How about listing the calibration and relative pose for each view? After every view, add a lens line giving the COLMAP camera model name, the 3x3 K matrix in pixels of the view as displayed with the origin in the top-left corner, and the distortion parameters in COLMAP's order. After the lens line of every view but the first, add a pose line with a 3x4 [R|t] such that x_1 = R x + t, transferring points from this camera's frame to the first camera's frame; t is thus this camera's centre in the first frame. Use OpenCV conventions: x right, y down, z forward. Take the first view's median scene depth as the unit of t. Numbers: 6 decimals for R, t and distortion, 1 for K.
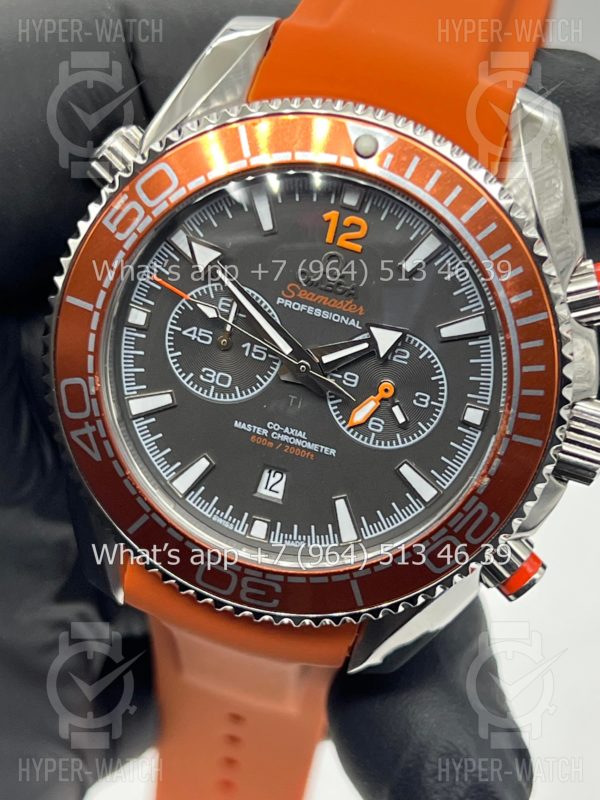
lens RADIAL K [[1762.1, 0, 298.4], [0, 1762.1, 397.5], [0, 0, 1]] dist [0.148118, 0.000000]
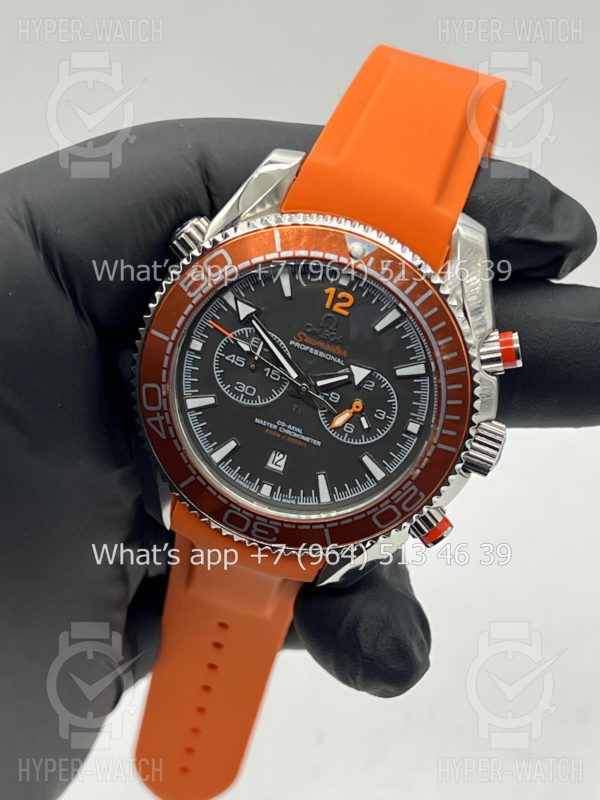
lens RADIAL K [[1762.1, 0, 304.2], [0, 1762.1, 401.1], [0, 0, 1]] dist [0.148118, 0.000000]
pose [[0.996713, 0.071350, 0.038379, -0.054229], [-0.074262, 0.993966, 0.080726, -0.127417], [-0.032388, -0.083310, 0.995997, -0.507228]]
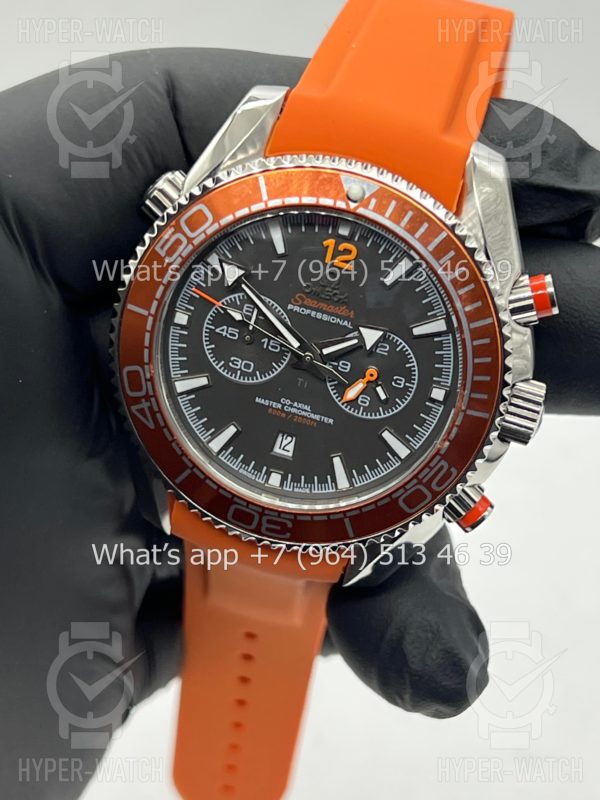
lens RADIAL K [[1762.1, 0, 298.9], [0, 1762.1, 398.1], [0, 0, 1]] dist [0.148118, 0.000000]
pose [[0.999989, -0.003526, 0.003139, -0.008341], [0.003315, 0.997897, 0.064731, -0.071661], [-0.003361, -0.064720, 0.997898, -0.310046]]
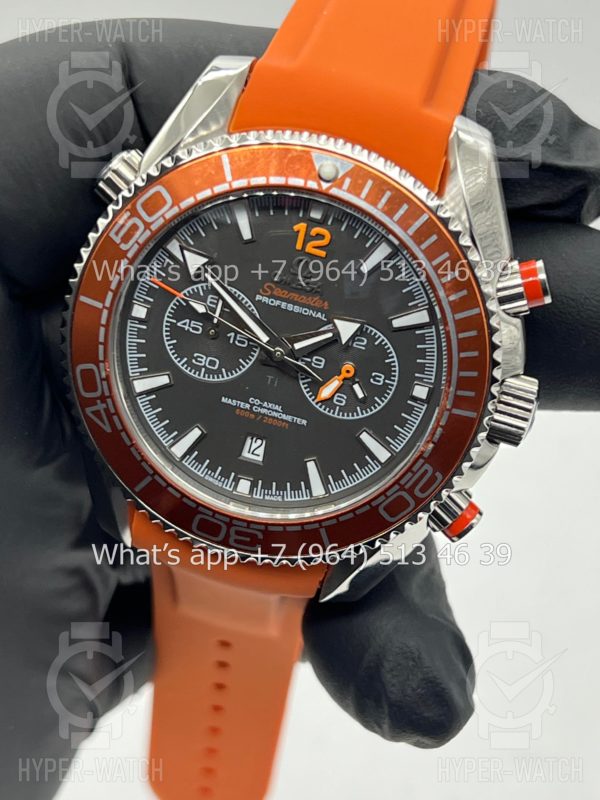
lens RADIAL K [[1762.1, 0, 300.8], [0, 1762.1, 403.5], [0, 0, 1]] dist [0.148118, 0.000000]
pose [[0.999885, -0.012205, 0.009031, 0.006627], [0.011566, 0.997637, 0.067731, -0.063676], [-0.009836, -0.067618, 0.997663, -0.199407]]
